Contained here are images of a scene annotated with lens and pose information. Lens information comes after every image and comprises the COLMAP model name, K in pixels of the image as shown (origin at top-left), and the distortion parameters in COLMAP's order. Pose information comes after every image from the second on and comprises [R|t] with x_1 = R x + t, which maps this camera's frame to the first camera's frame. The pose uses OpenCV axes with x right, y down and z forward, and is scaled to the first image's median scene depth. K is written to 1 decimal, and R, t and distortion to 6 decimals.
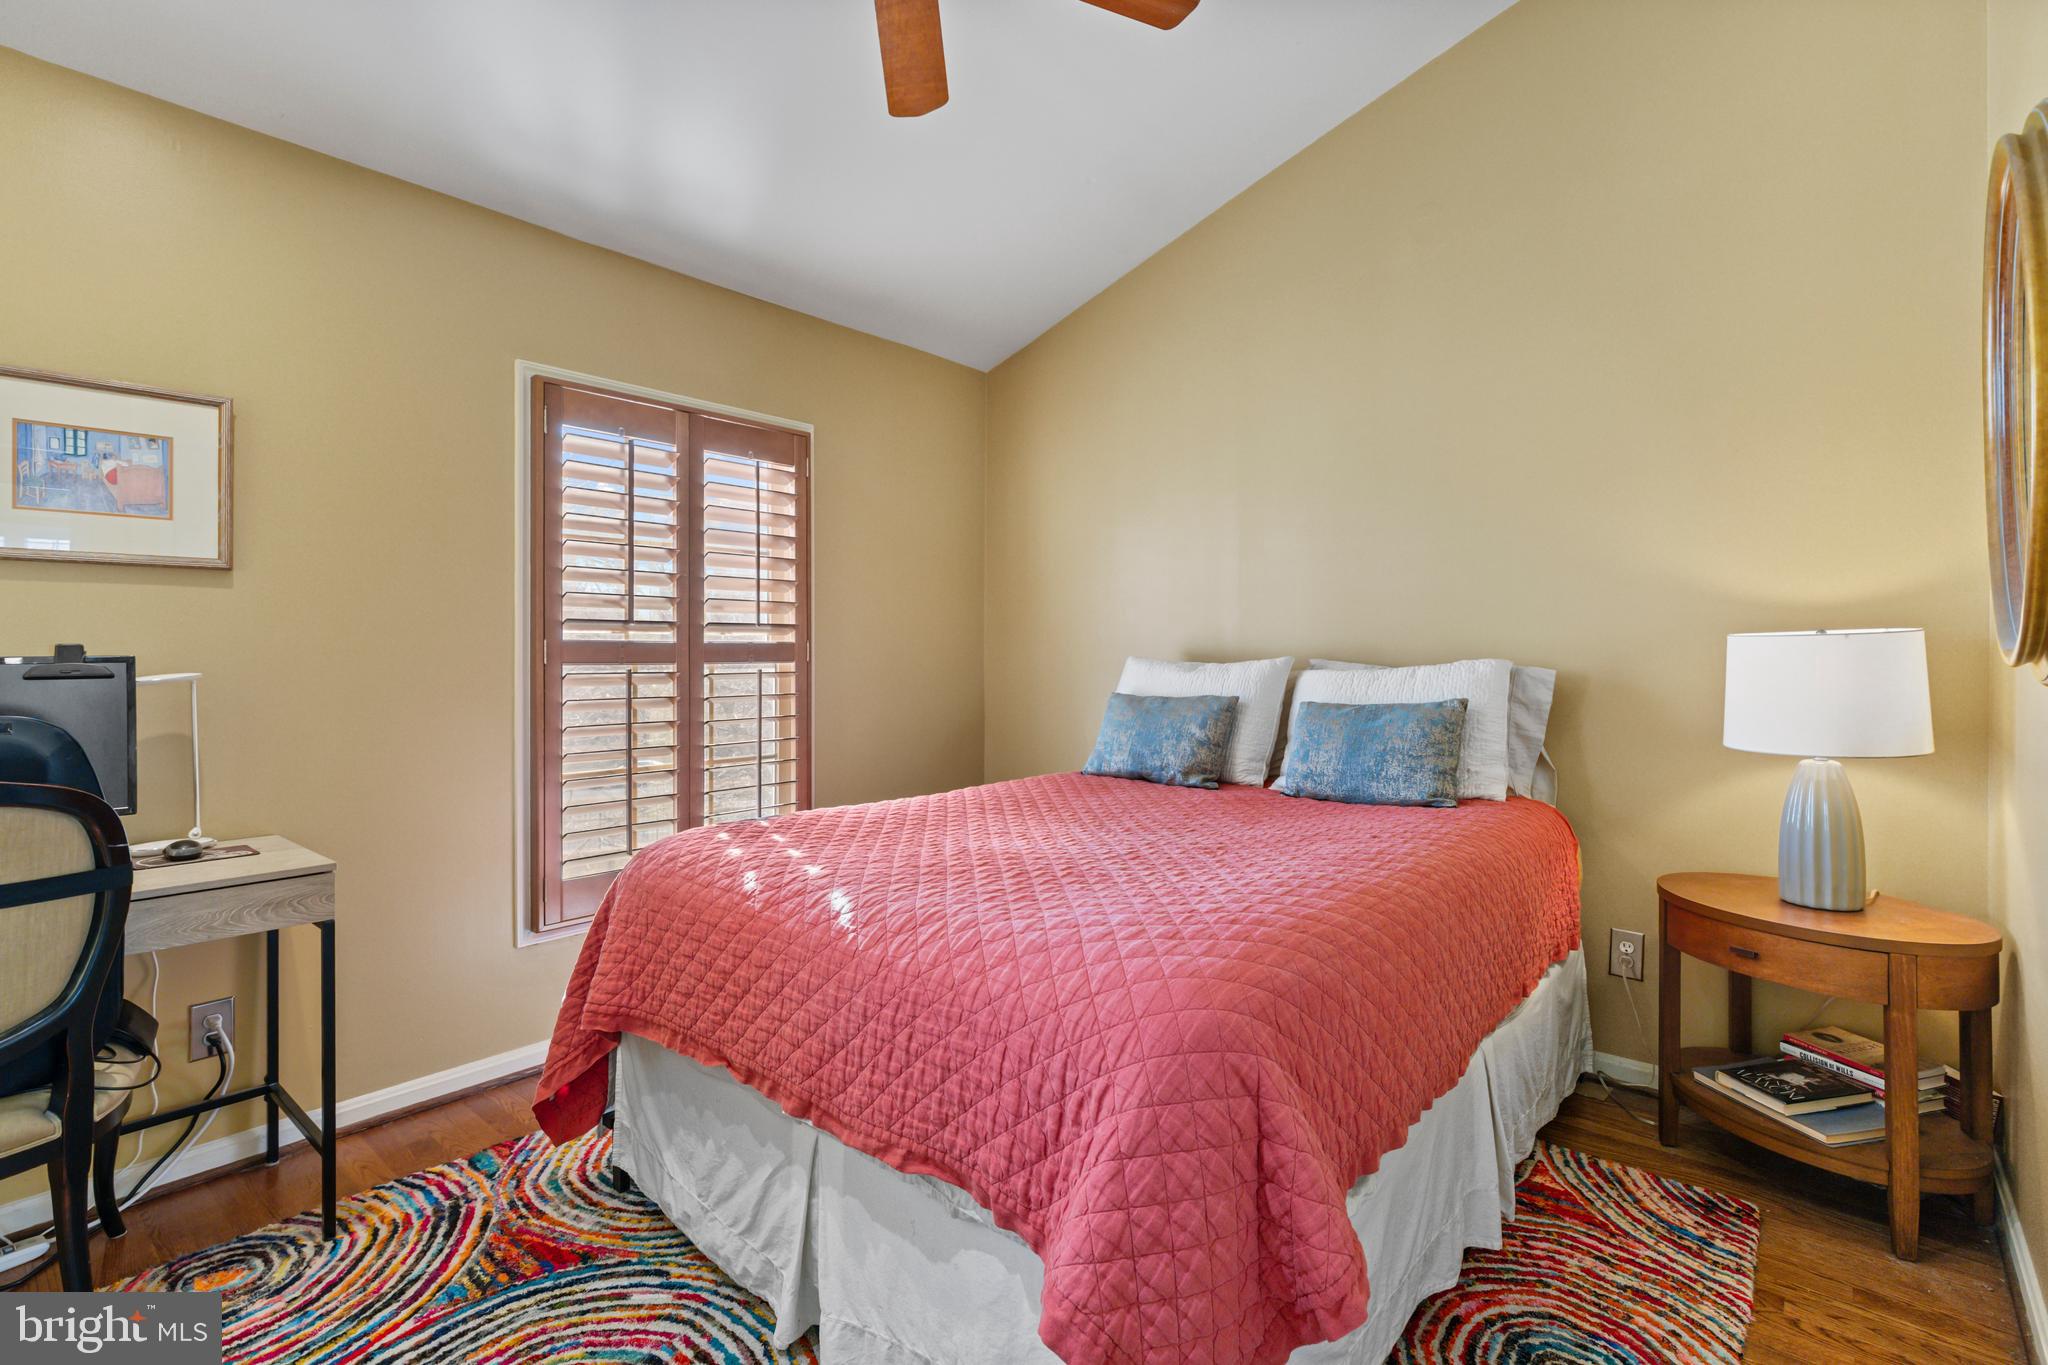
lens RADIAL K [[934.0, 0, 1026.6], [0, 934.0, 670.9], [0, 0, 1]] dist [0.001355, 0.000666]
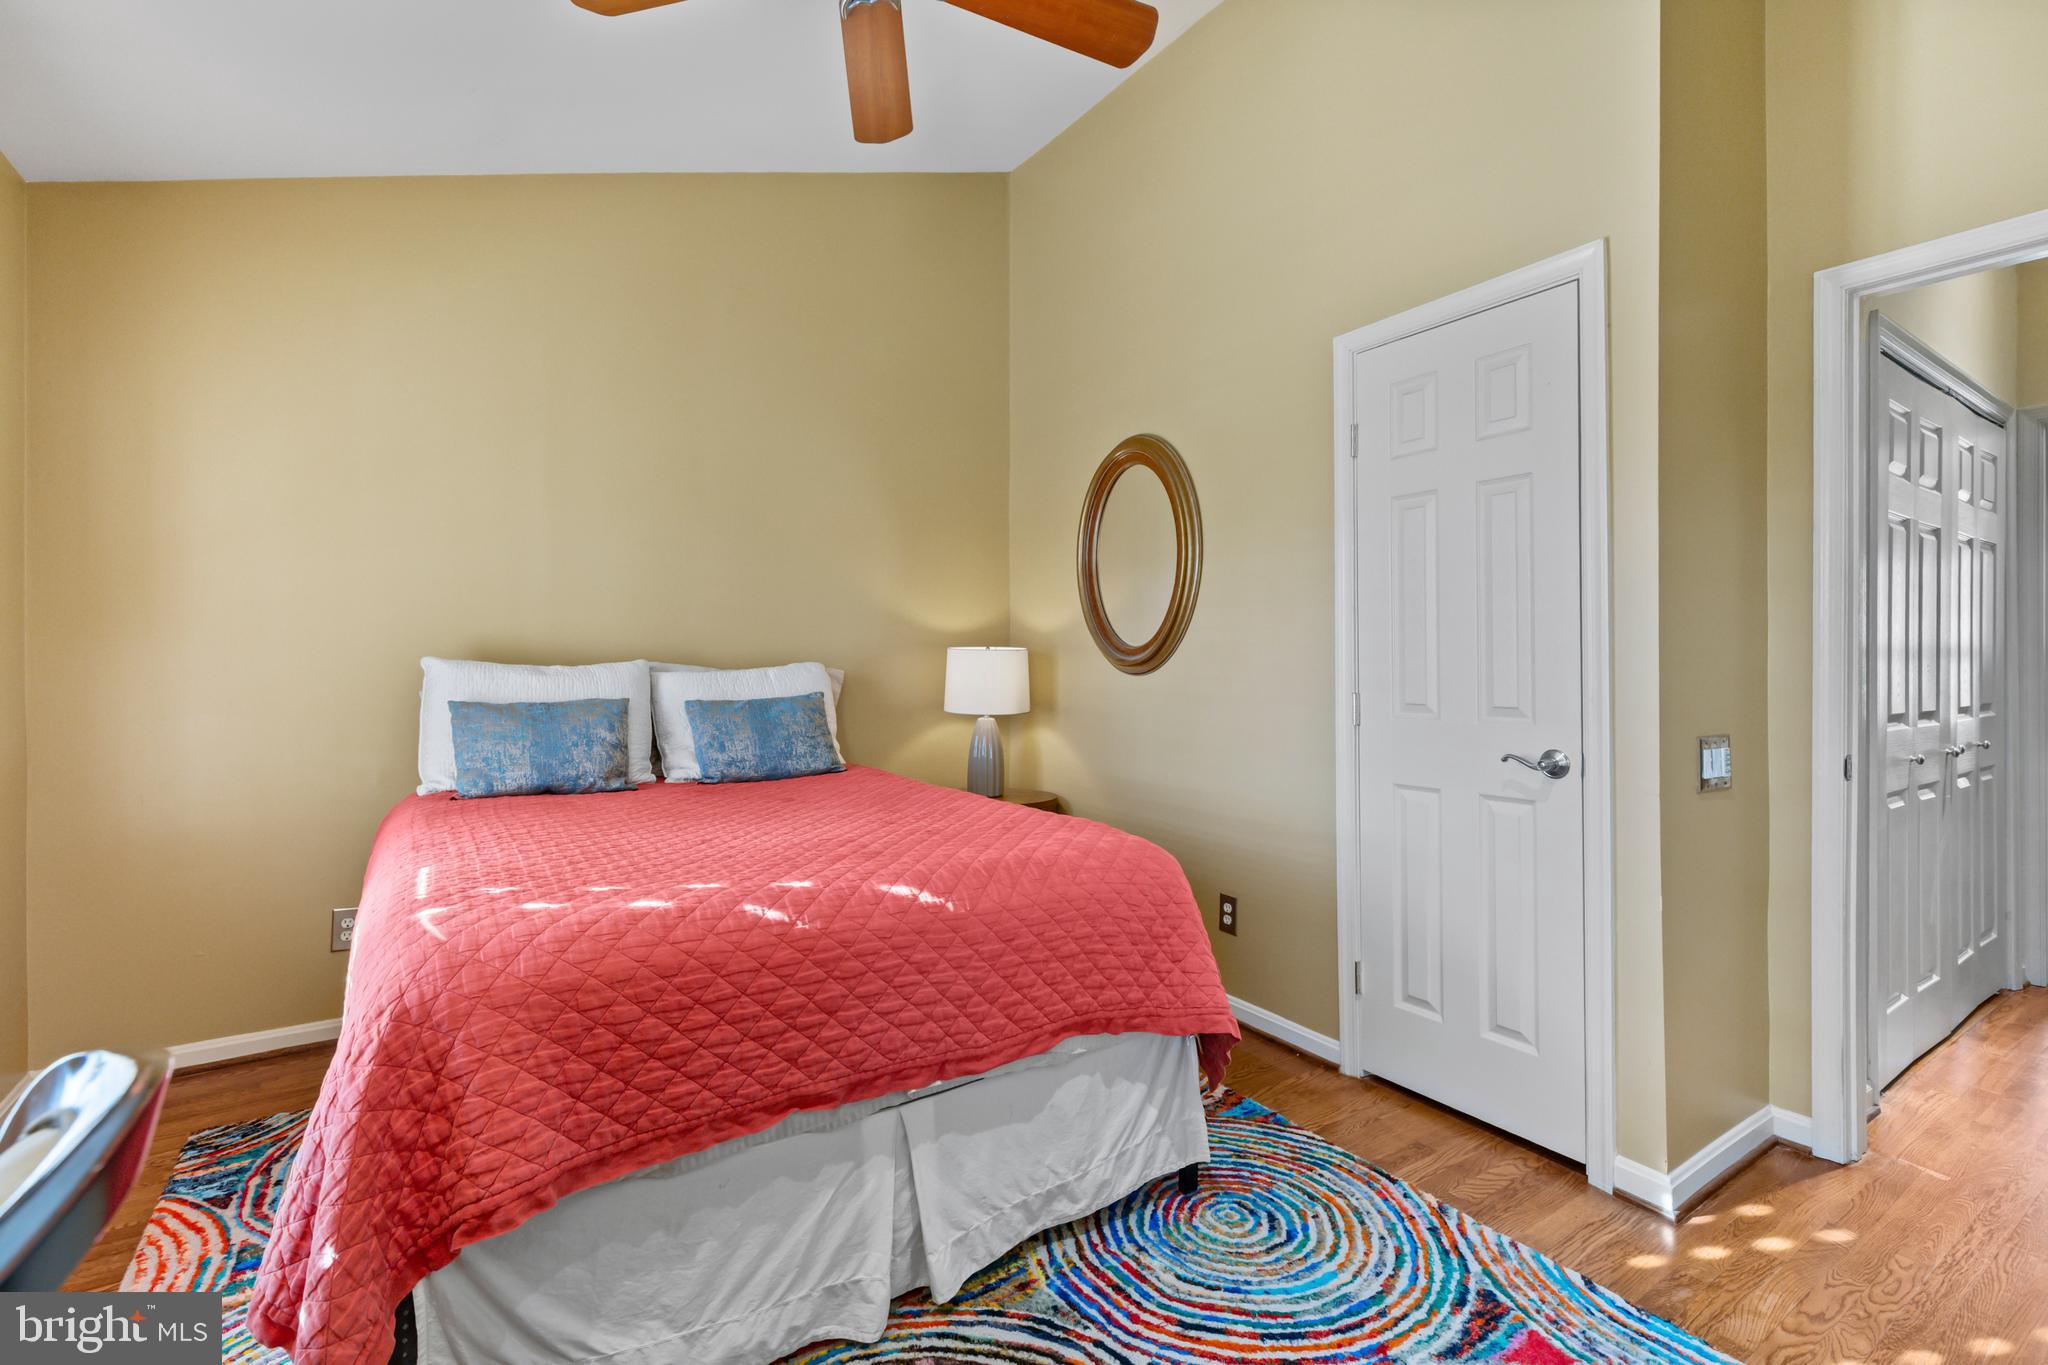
lens RADIAL K [[934.0, 0, 1028.0], [0, 934.0, 674.4], [0, 0, 1]] dist [0.001355, 0.000666]
pose [[0.252720, -0.014576, 0.967430, -0.732994], [0.006317, 0.999890, 0.013415, -0.011210], [-0.967519, 0.002721, 0.252784, 0.351103]]
